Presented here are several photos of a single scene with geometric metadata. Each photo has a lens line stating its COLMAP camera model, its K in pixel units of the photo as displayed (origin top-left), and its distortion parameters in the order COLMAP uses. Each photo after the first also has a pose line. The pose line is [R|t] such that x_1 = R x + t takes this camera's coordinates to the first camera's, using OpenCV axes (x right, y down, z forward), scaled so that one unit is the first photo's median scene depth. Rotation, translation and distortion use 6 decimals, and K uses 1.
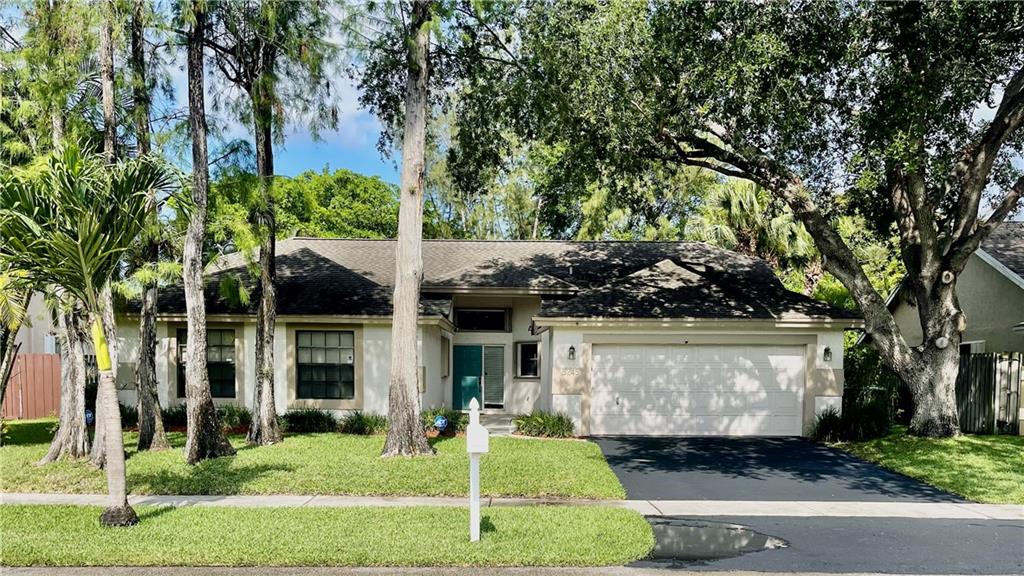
lens RADIAL K [[874.3, 0, 512.0], [0, 874.3, 288.0], [0, 0, 1]] dist [0.043411, 0.001575]
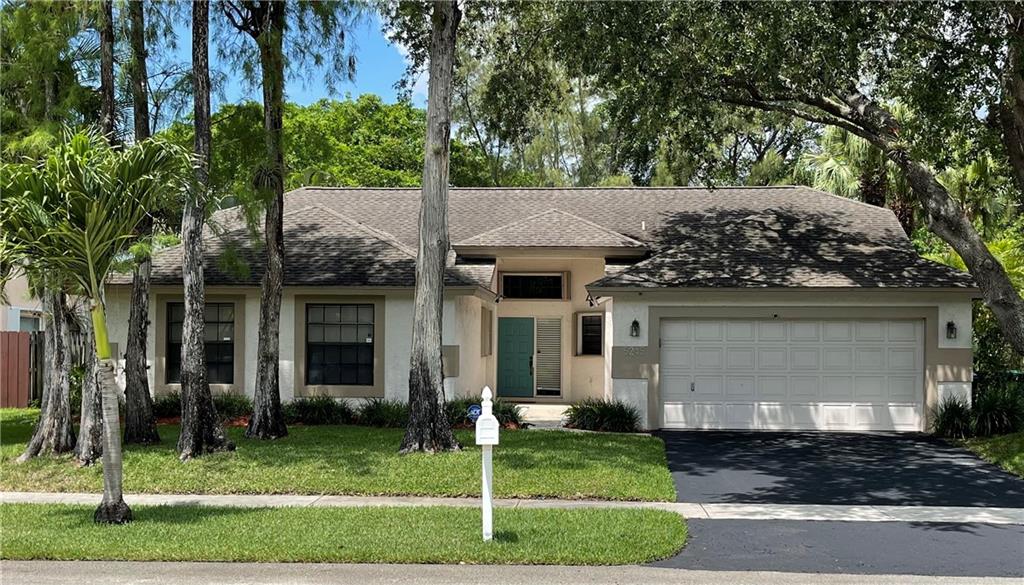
lens RADIAL K [[874.9, 0, 511.9], [0, 874.9, 226.9], [0, 0, 1]] dist [0.043555, 0.000445]
pose [[0.999974, -0.000176, -0.007230, -0.032188], [-0.000244, 0.998315, -0.058025, 0.018961], [0.007228, 0.058026, 0.998289, 0.117093]]
